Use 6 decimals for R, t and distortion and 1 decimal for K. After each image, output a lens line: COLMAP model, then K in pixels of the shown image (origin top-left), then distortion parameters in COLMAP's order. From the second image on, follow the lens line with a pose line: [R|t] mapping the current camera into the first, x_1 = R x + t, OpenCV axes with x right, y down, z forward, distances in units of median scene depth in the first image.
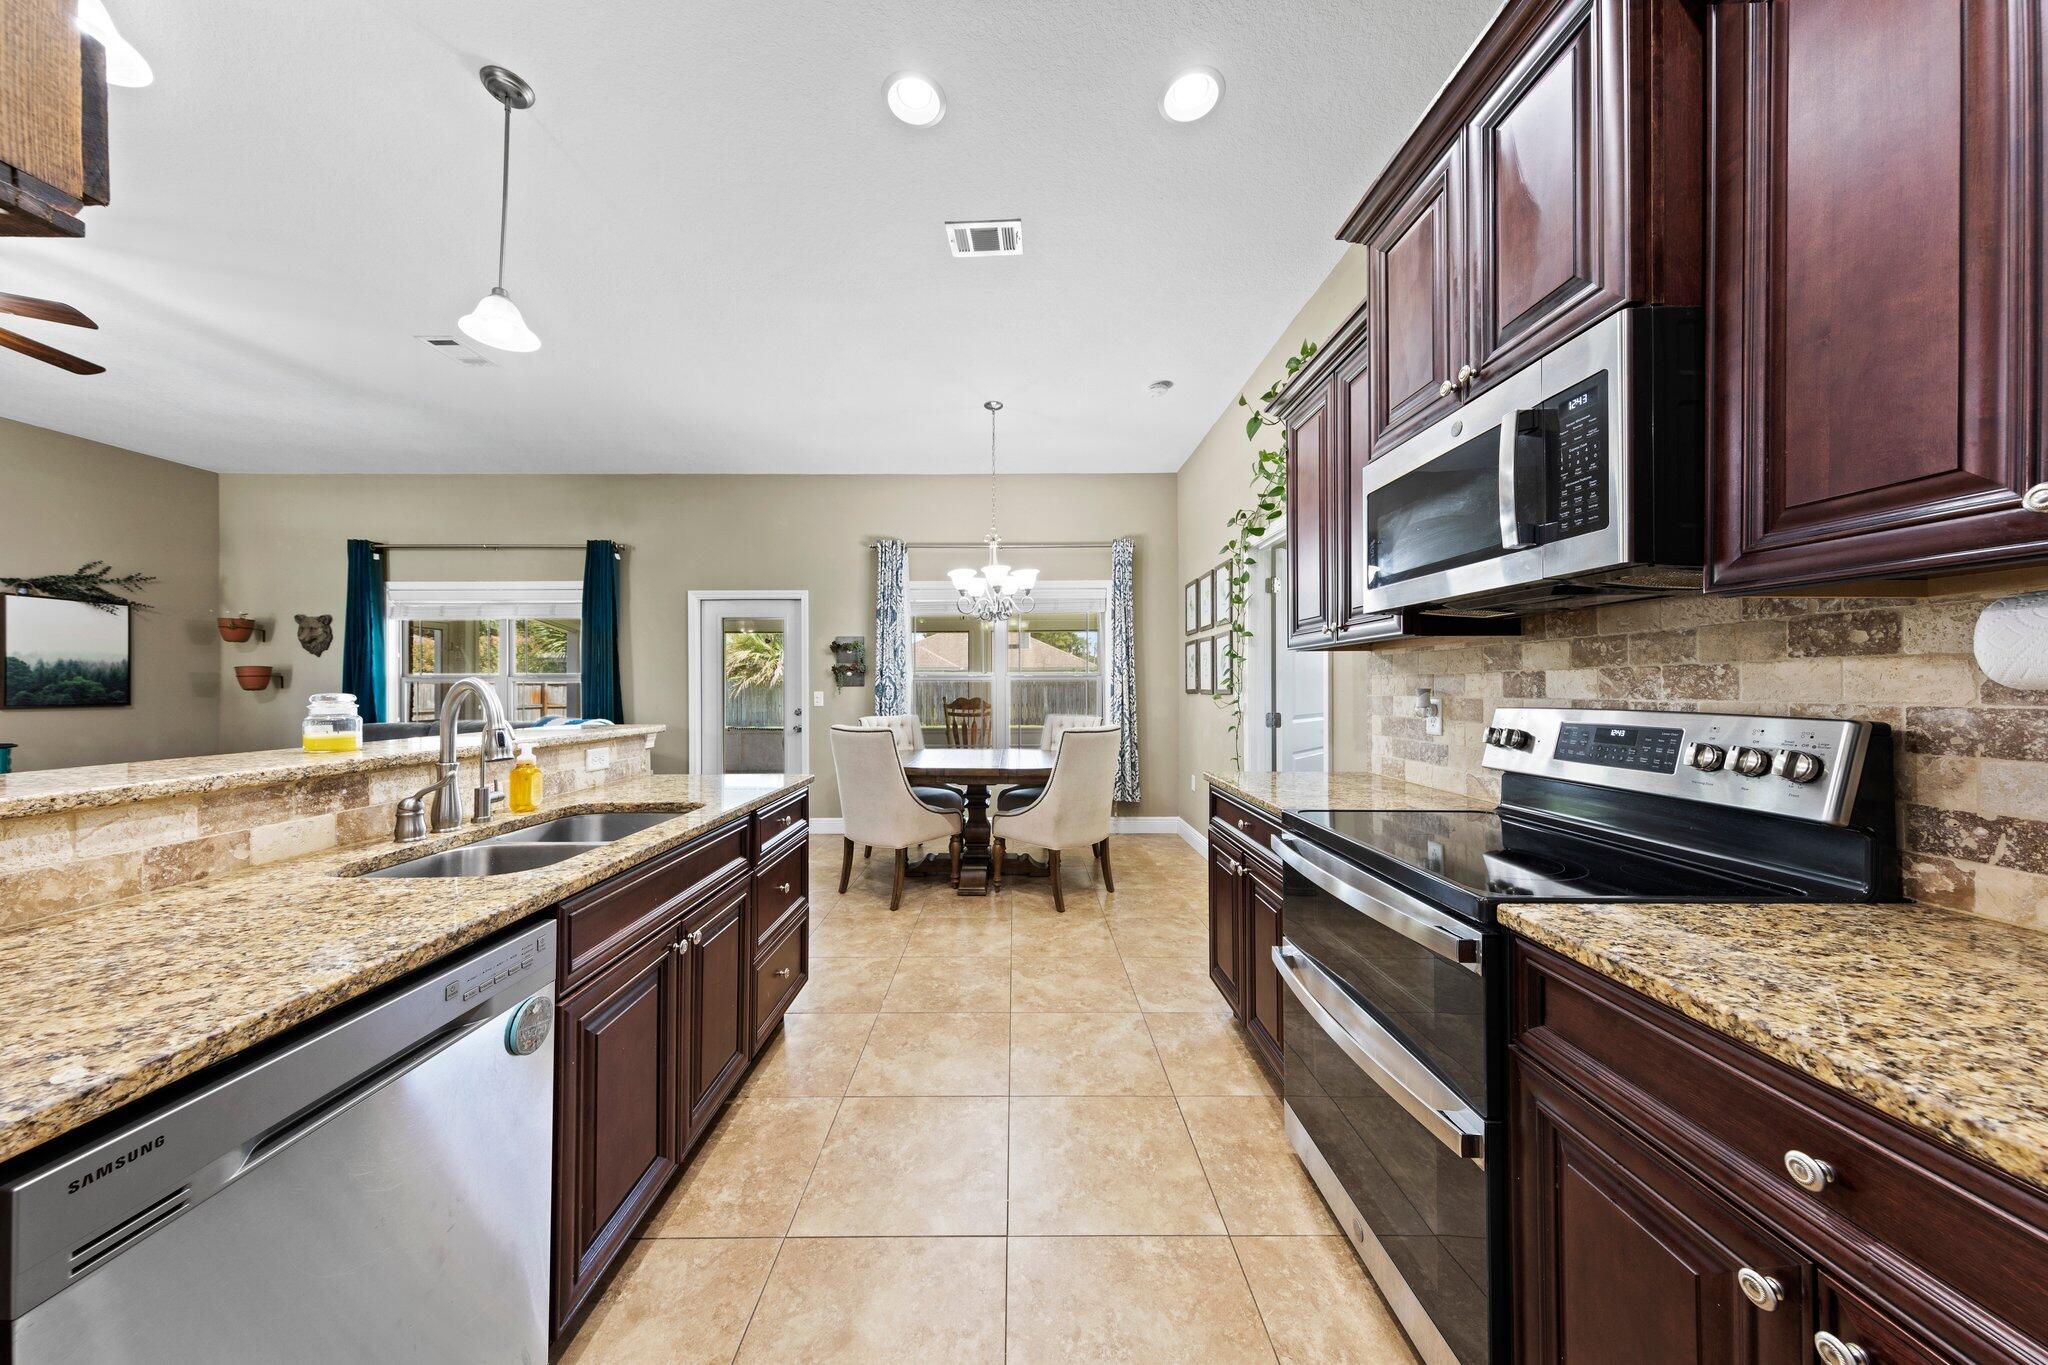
lens RADIAL K [[646.5, 0, 1011.4], [0, 646.5, 683.2], [0, 0, 1]] dist [0.005624, -0.000282]
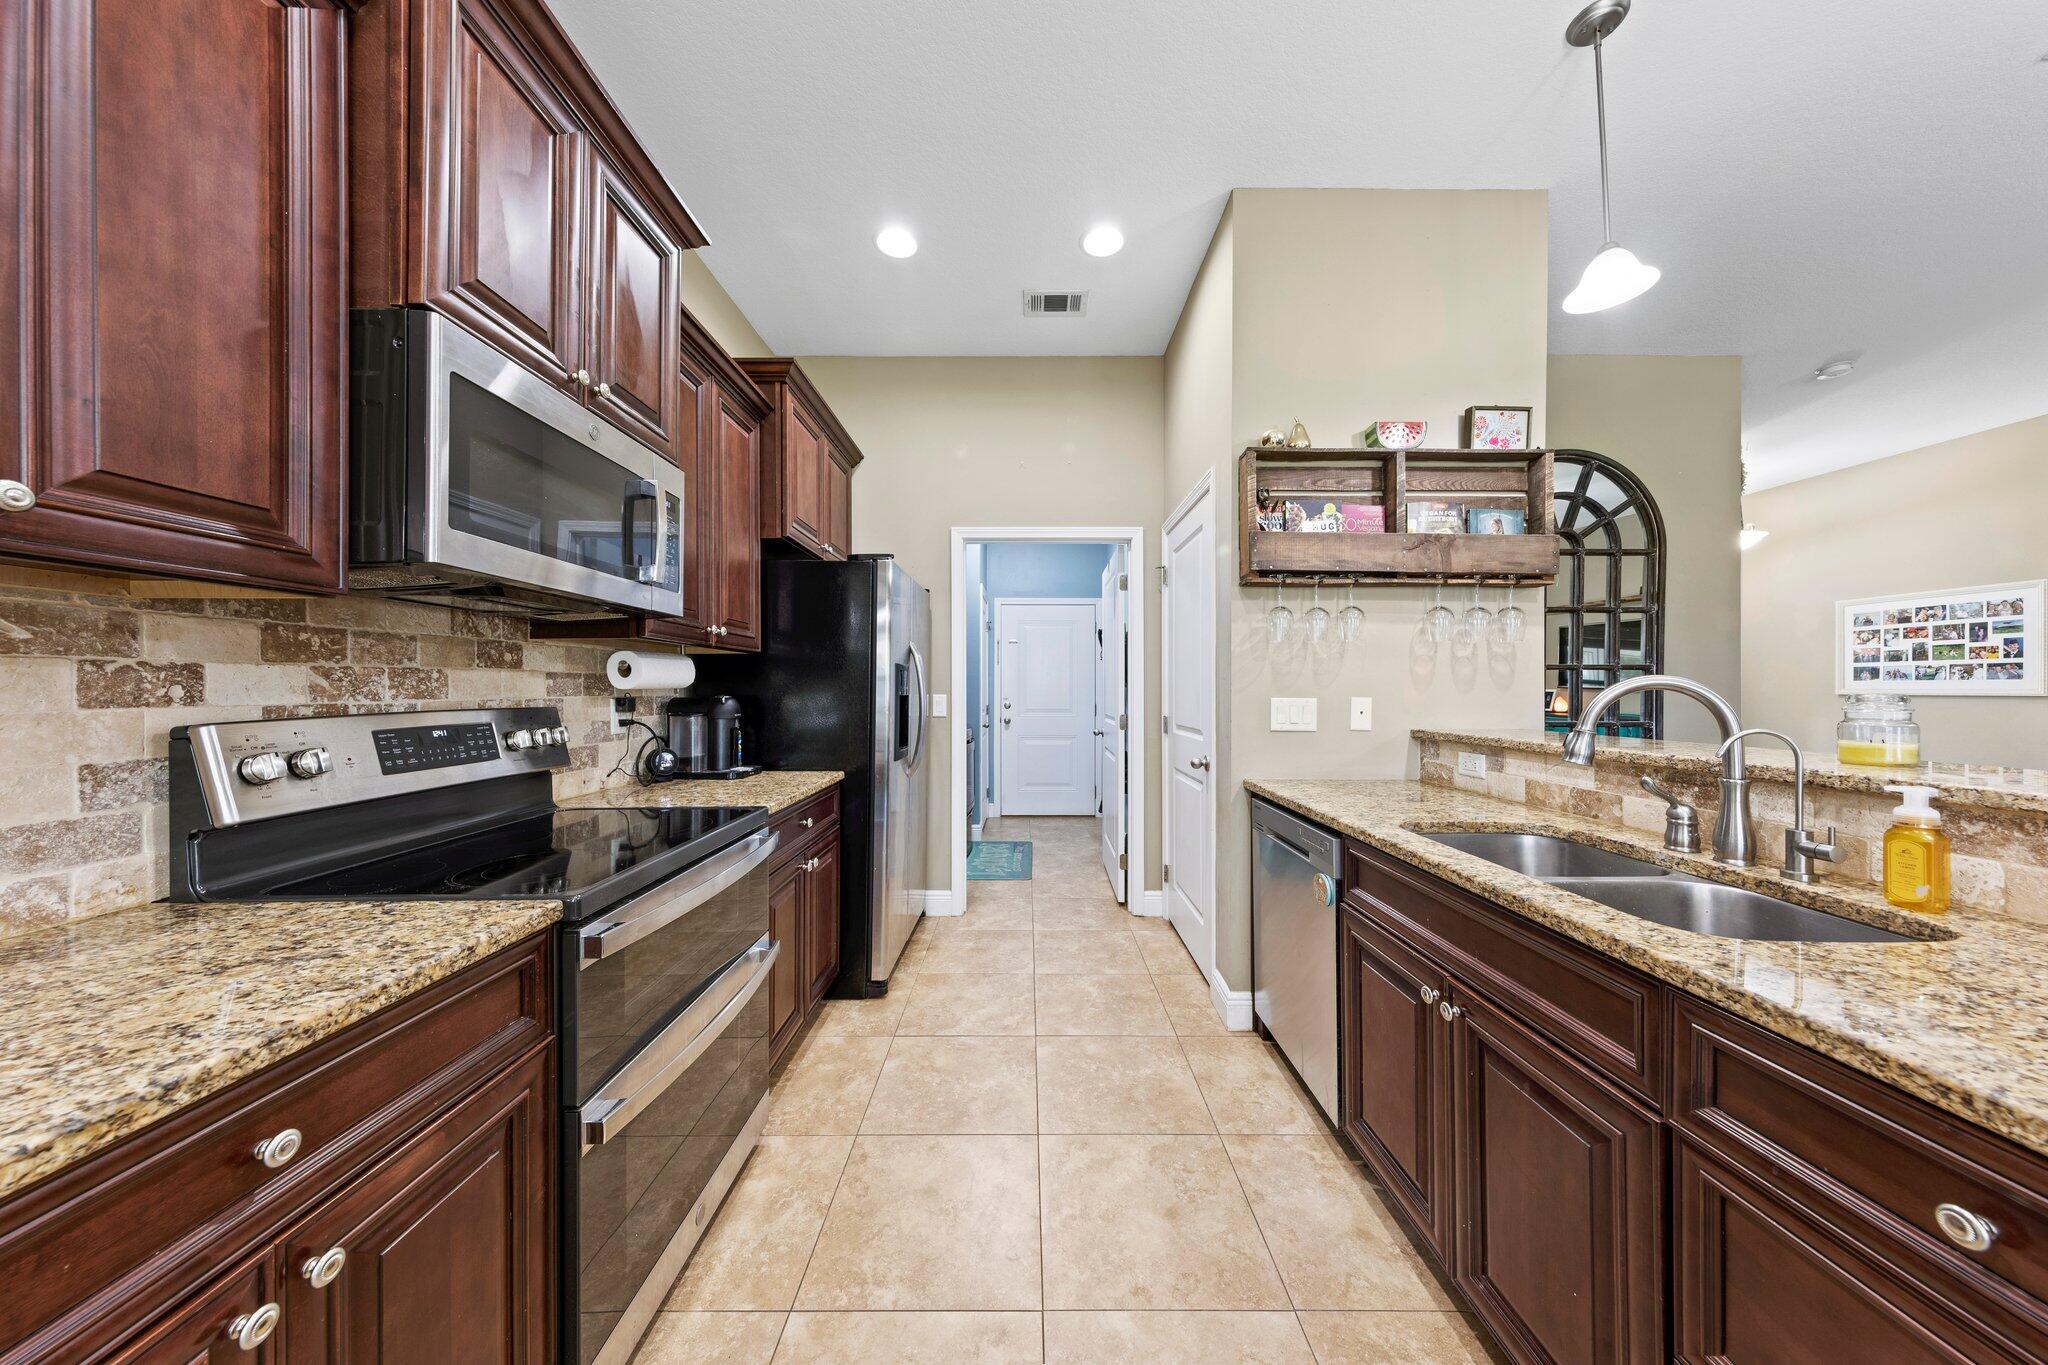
lens RADIAL K [[646.5, 0, 1023.5], [0, 646.5, 687.6], [0, 0, 1]] dist [0.005624, -0.000282]
pose [[-0.999998, 0.001791, 0.000962, 0.005560], [0.001786, 0.999983, -0.005489, 0.003323], [-0.000972, -0.005487, -0.999984, 0.559247]]
